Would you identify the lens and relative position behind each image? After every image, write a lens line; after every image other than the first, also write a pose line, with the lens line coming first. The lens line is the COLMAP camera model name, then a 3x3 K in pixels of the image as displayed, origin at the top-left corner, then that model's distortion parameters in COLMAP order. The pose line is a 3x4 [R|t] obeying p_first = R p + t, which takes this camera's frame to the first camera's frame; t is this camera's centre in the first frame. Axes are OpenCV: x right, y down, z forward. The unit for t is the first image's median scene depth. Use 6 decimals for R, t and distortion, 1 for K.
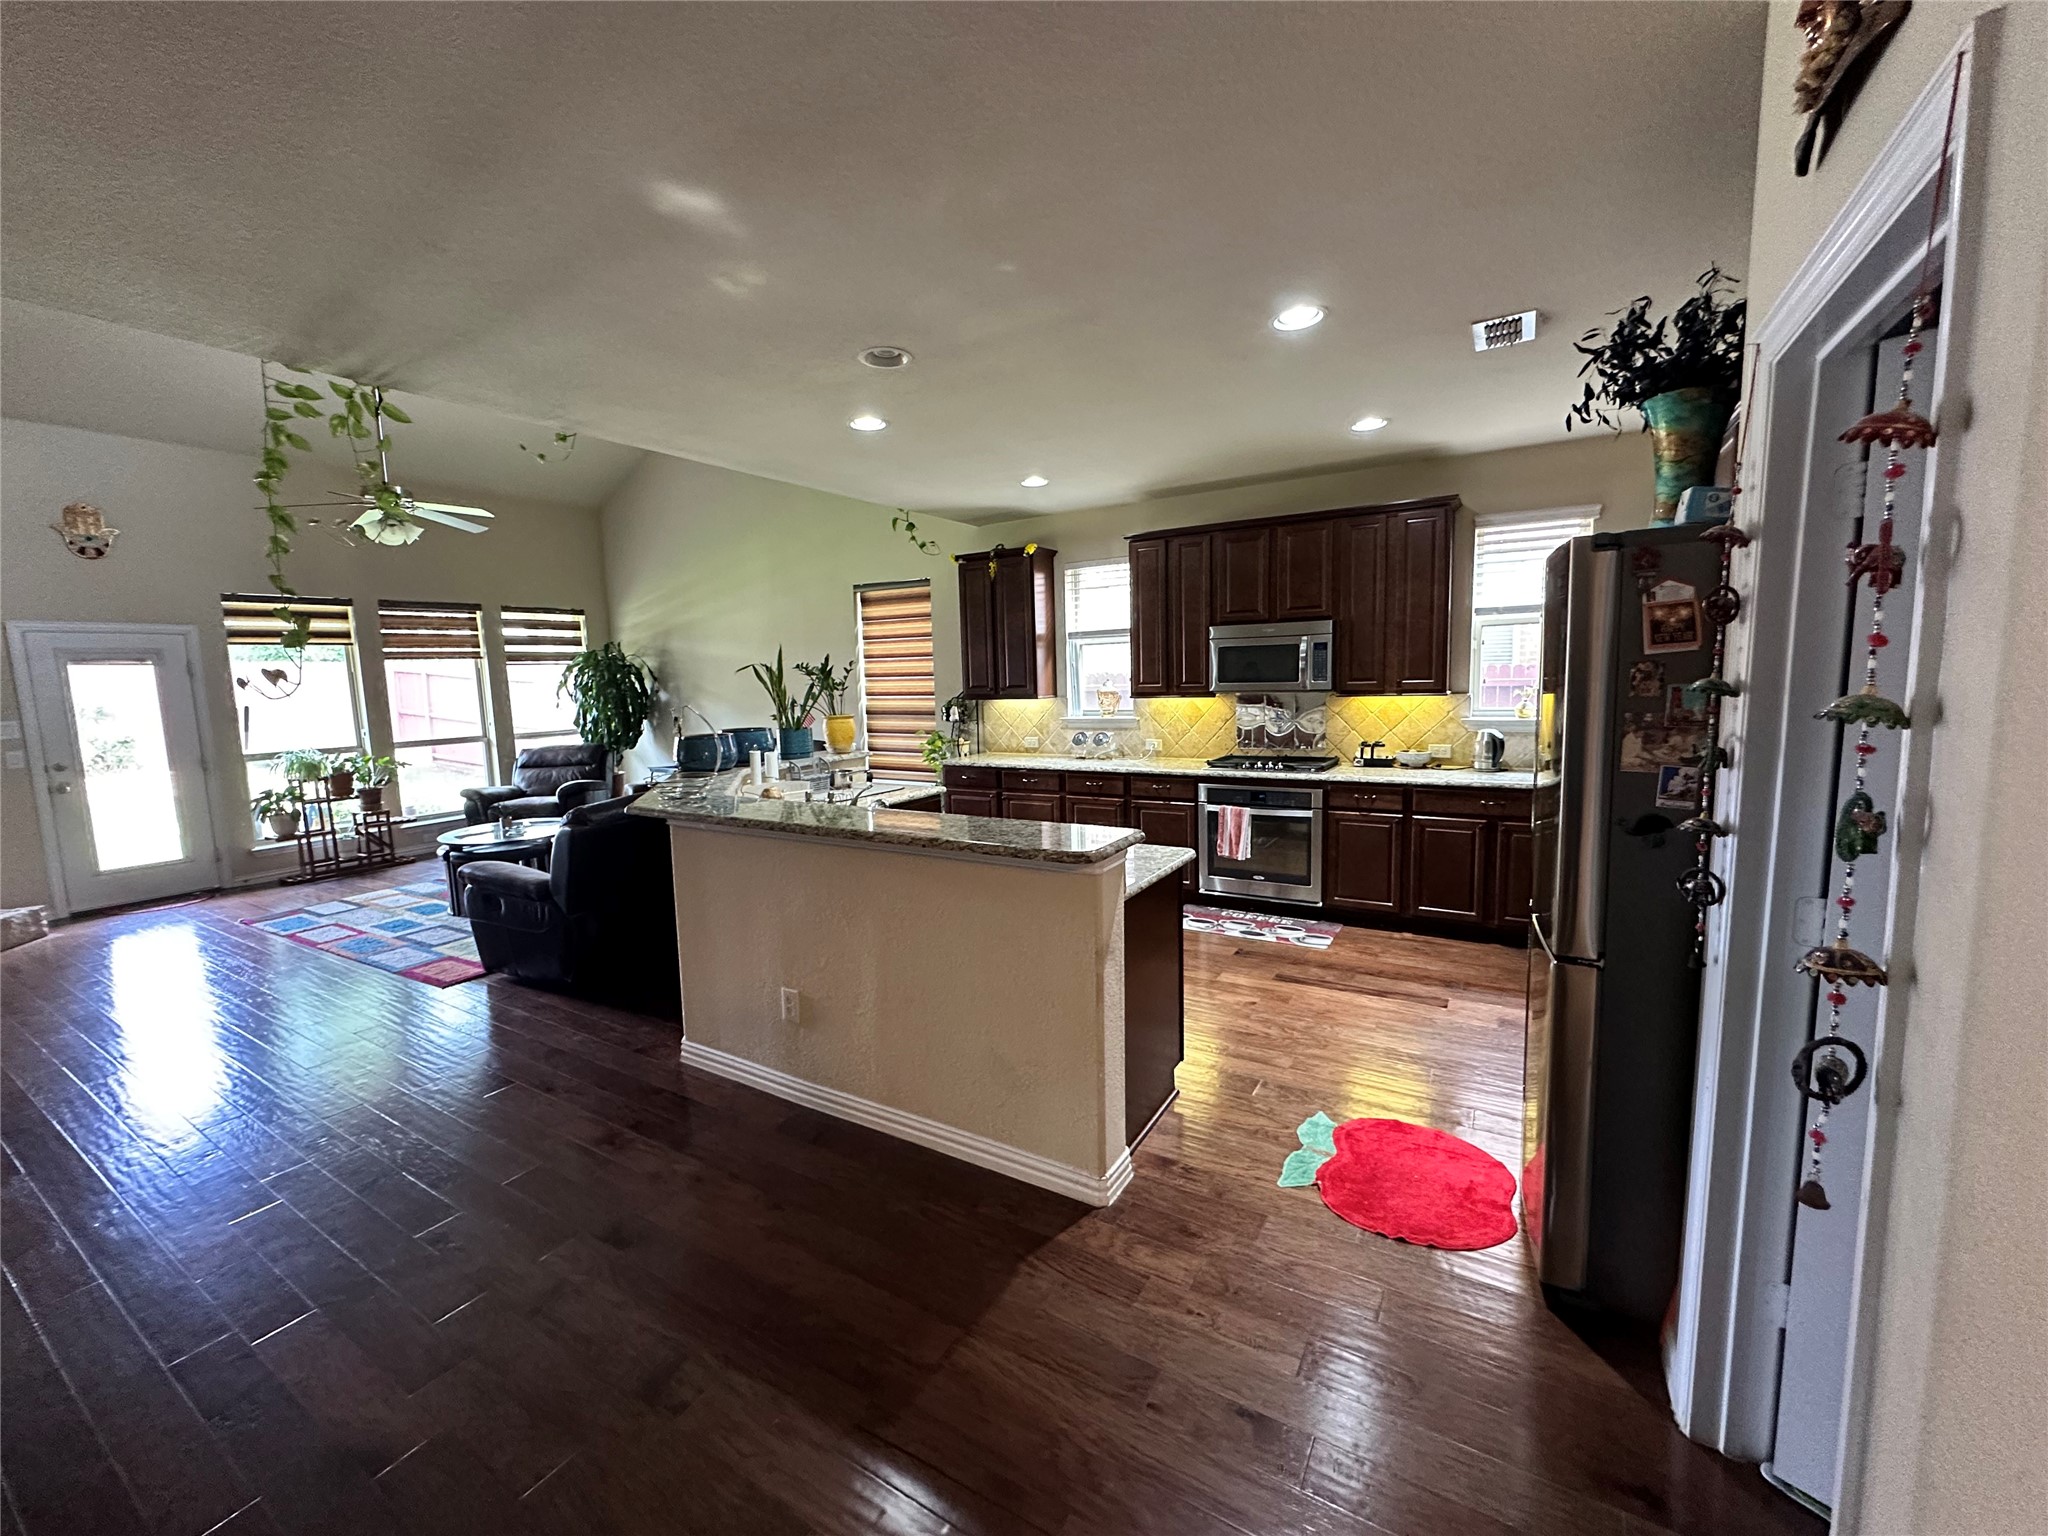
lens RADIAL K [[815.0, 0, 1021.5], [0, 815.0, 770.1], [0, 0, 1]] dist [-0.004619, 0.000677]
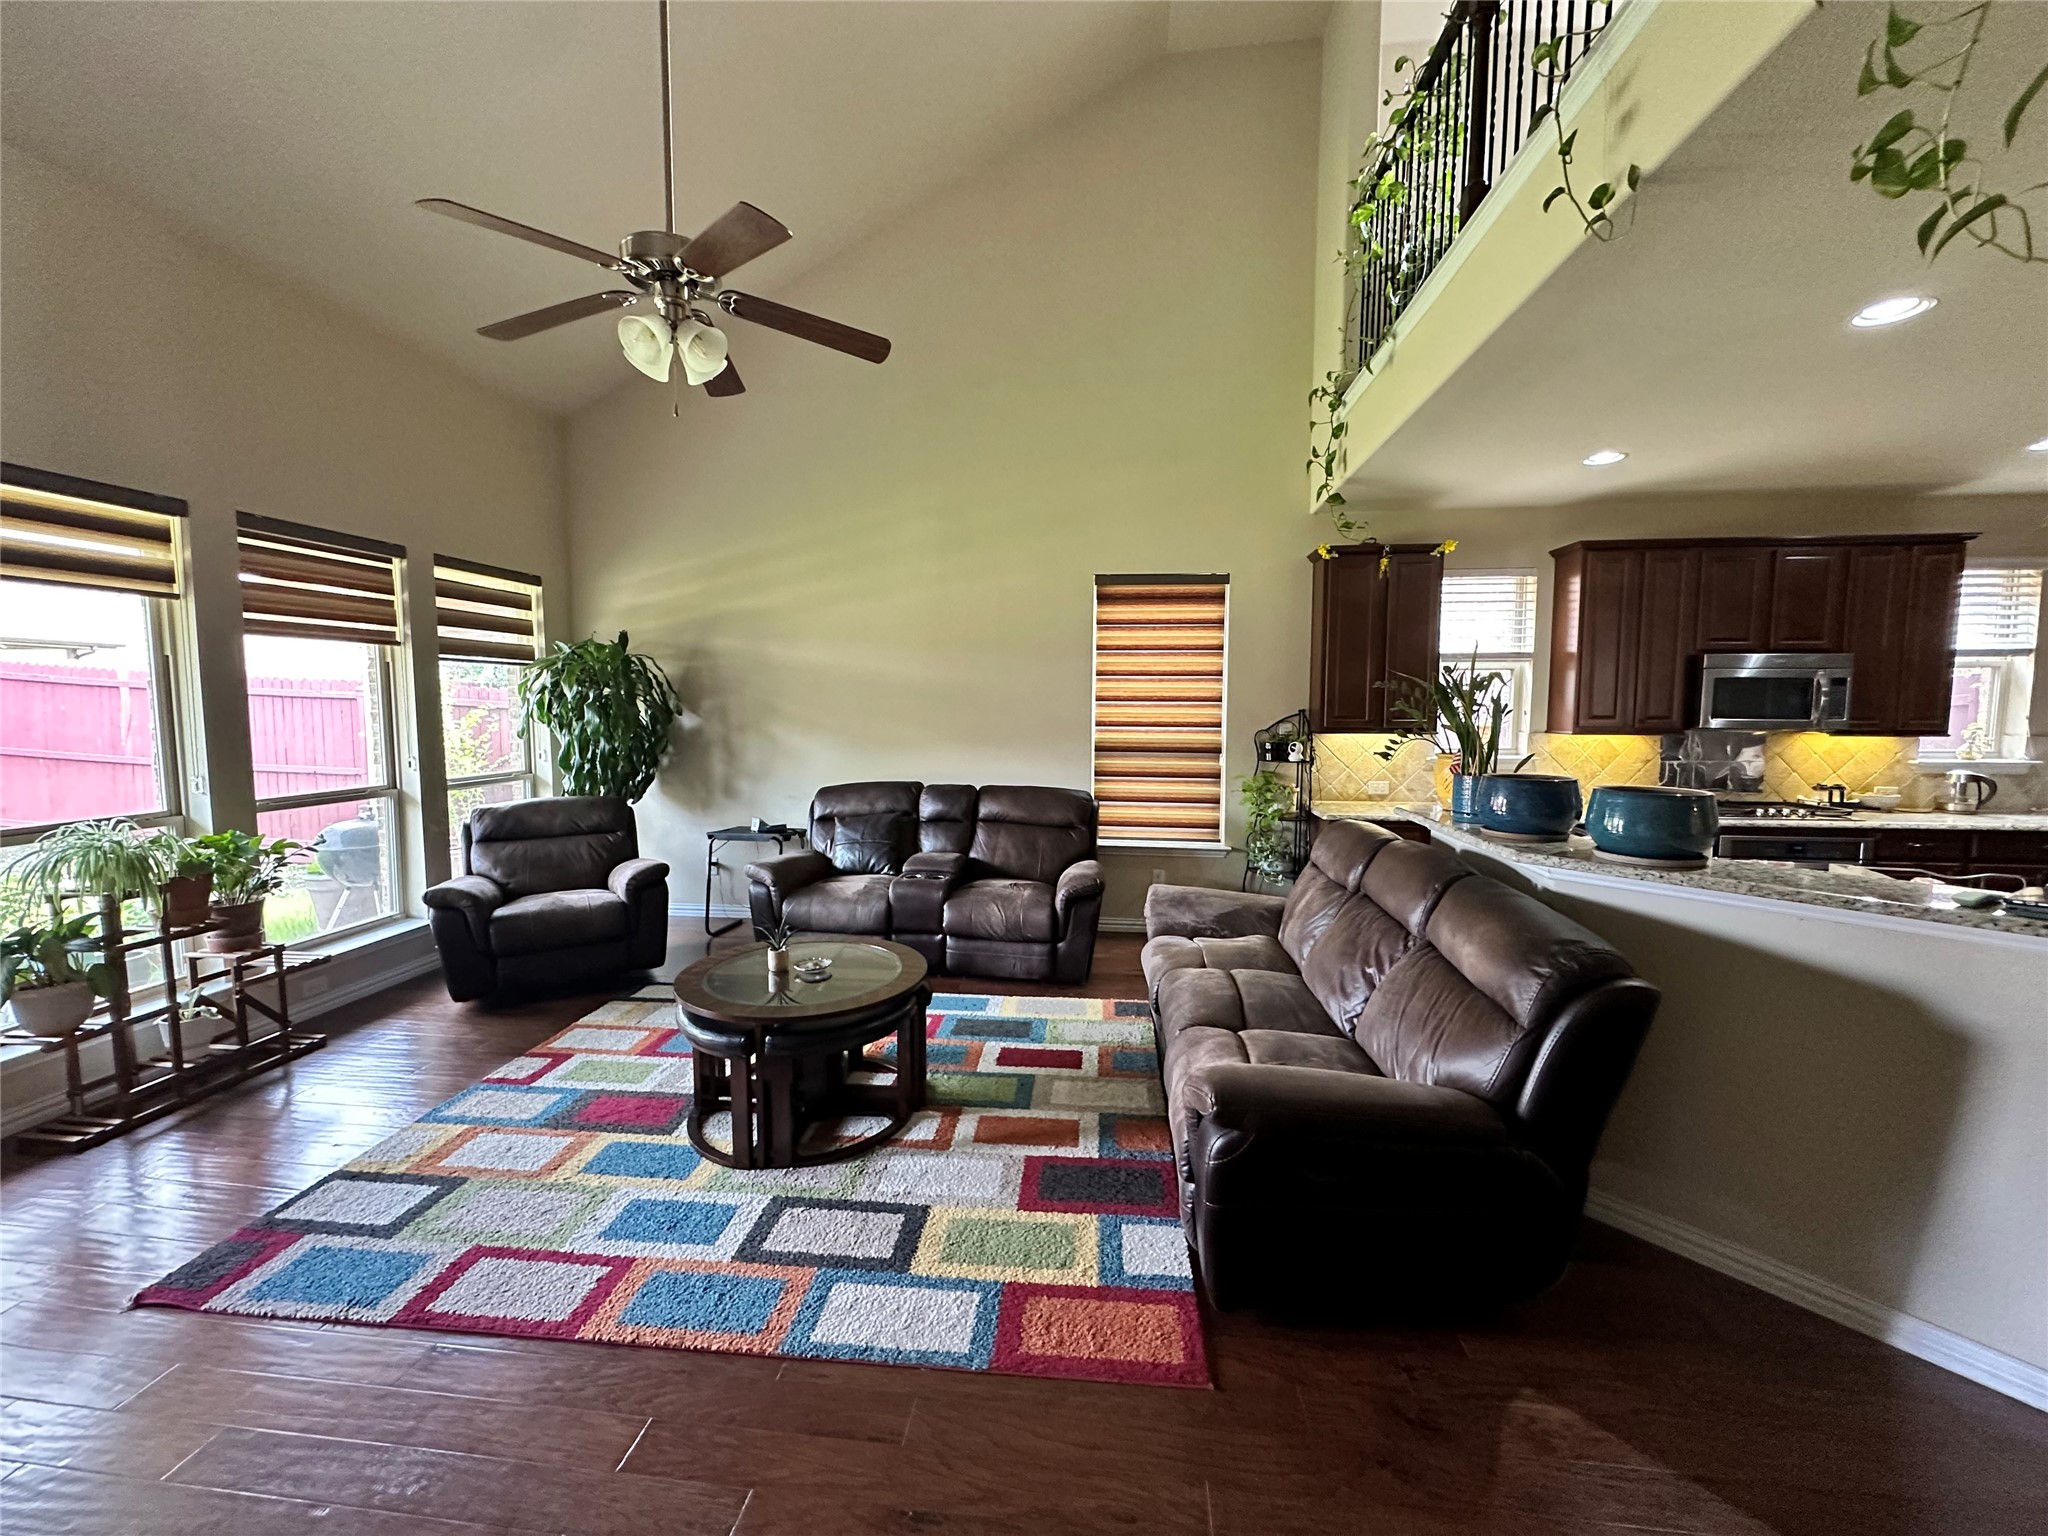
lens RADIAL K [[815.0, 0, 1021.5], [0, 815.0, 770.1], [0, 0, 1]] dist [-0.004619, 0.000677]
pose [[0.909522, -0.004075, 0.415635, -0.568581], [0.022405, 0.998979, -0.039233, -0.024618], [-0.415051, 0.044996, 0.908685, 0.370040]]
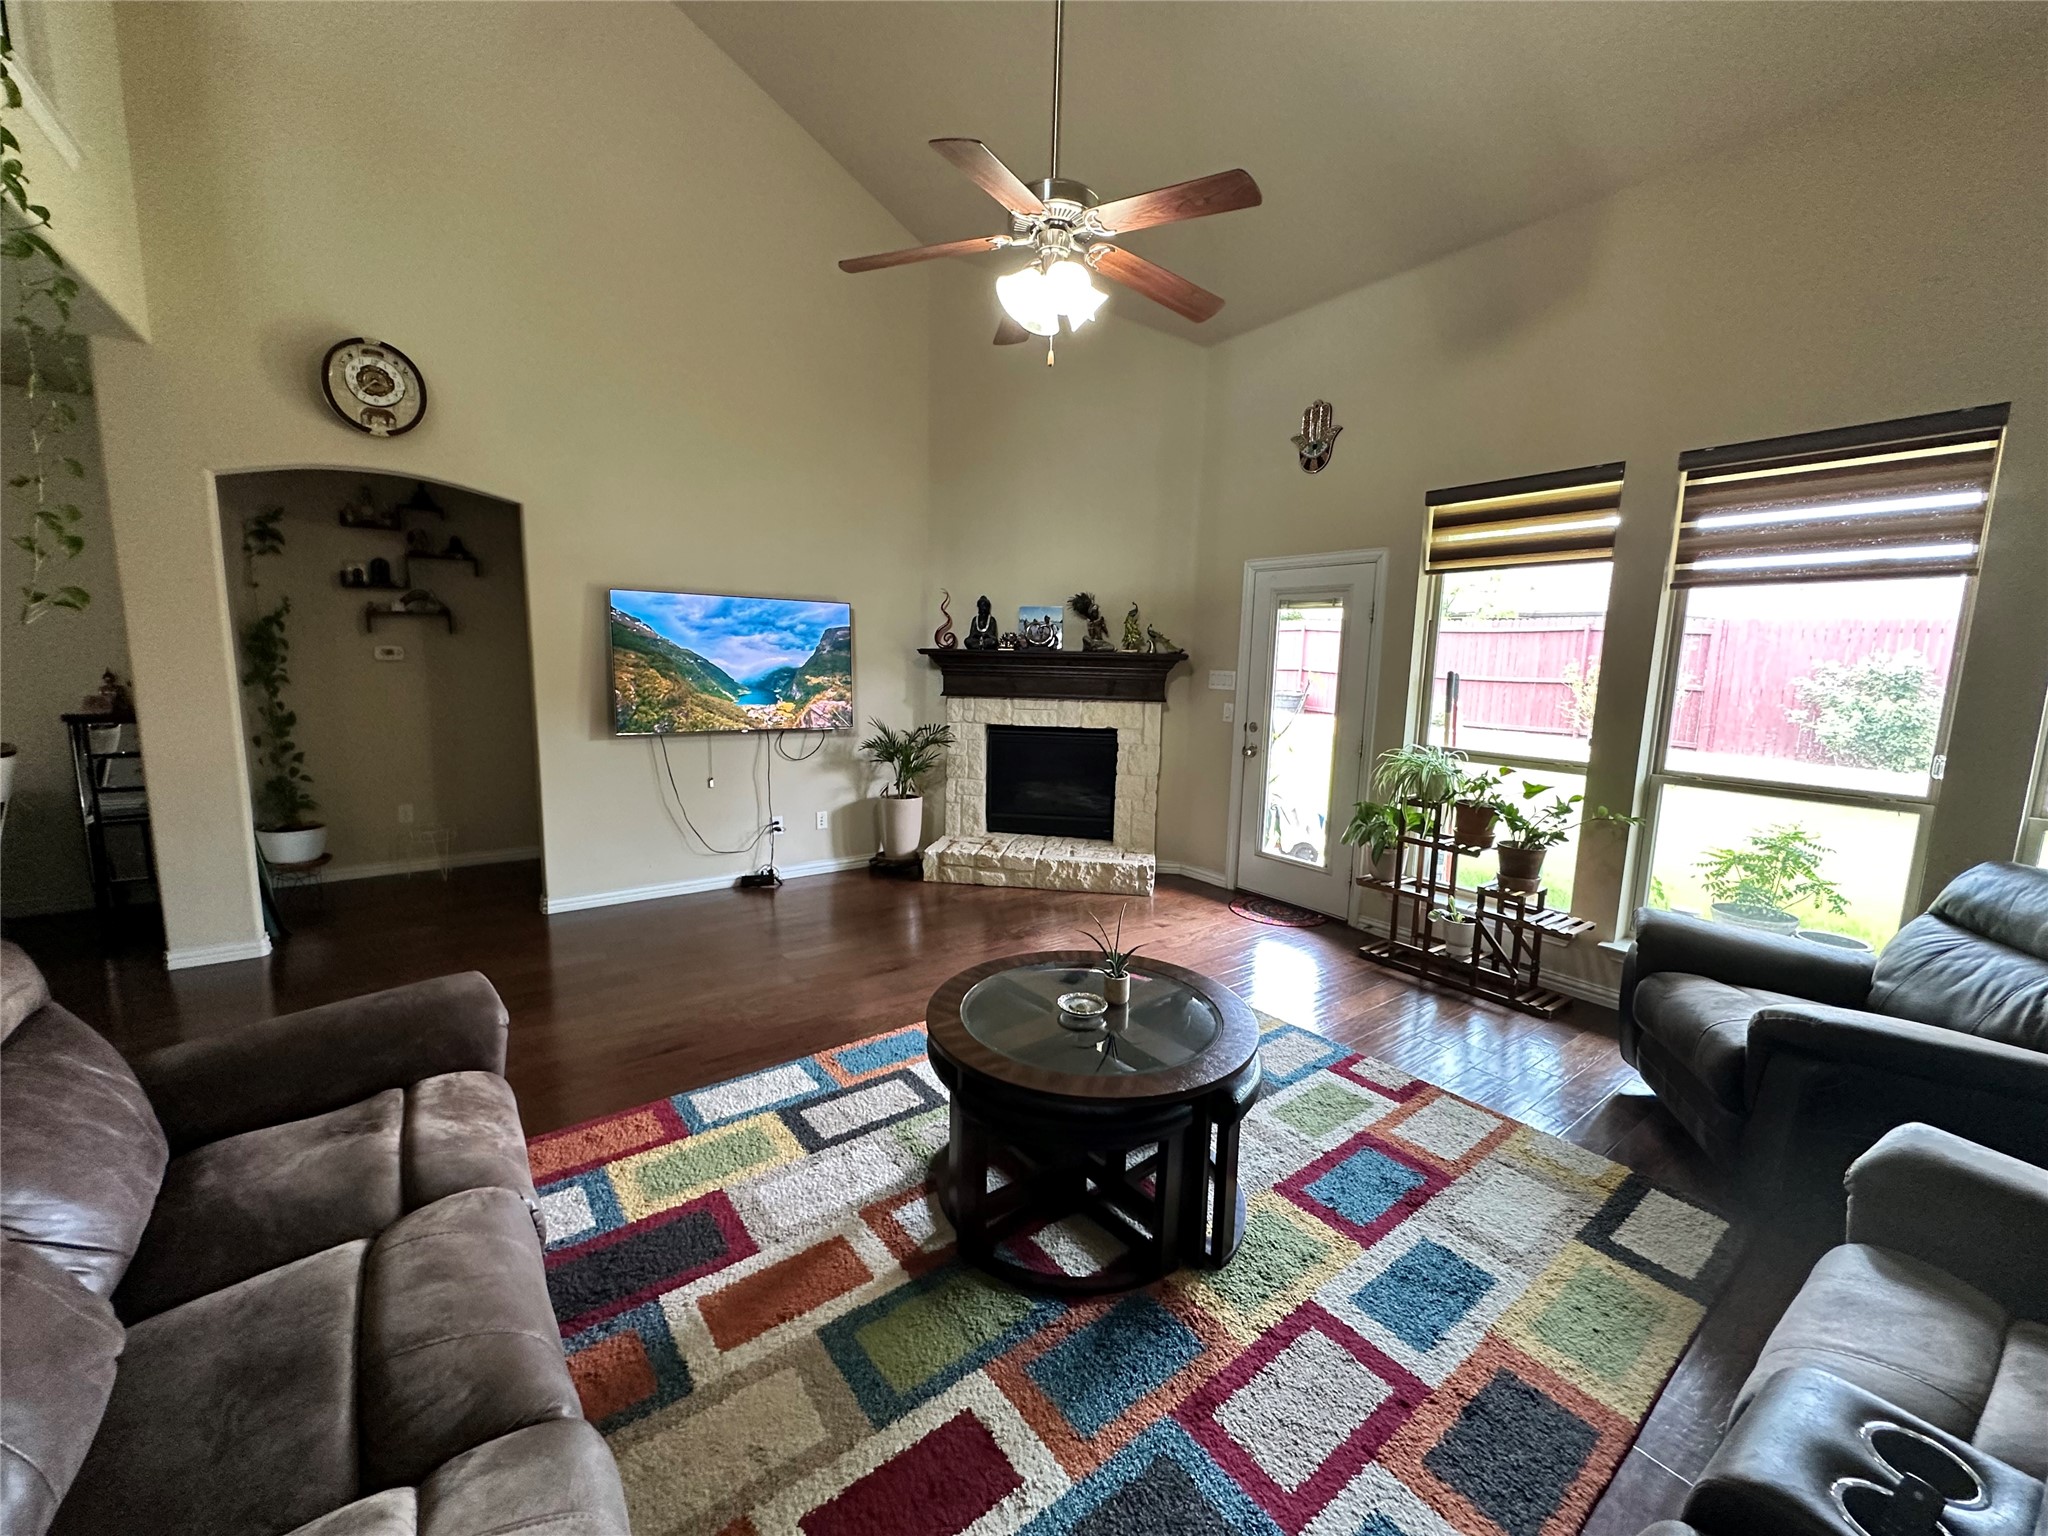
lens RADIAL K [[815.0, 0, 1021.5], [0, 815.0, 770.1], [0, 0, 1]] dist [-0.004619, 0.000677]
pose [[-0.385004, 0.154026, -0.909971, -0.217757], [-0.119339, 0.969389, 0.214575, -0.093382], [0.915167, 0.191207, -0.354837, 0.866546]]
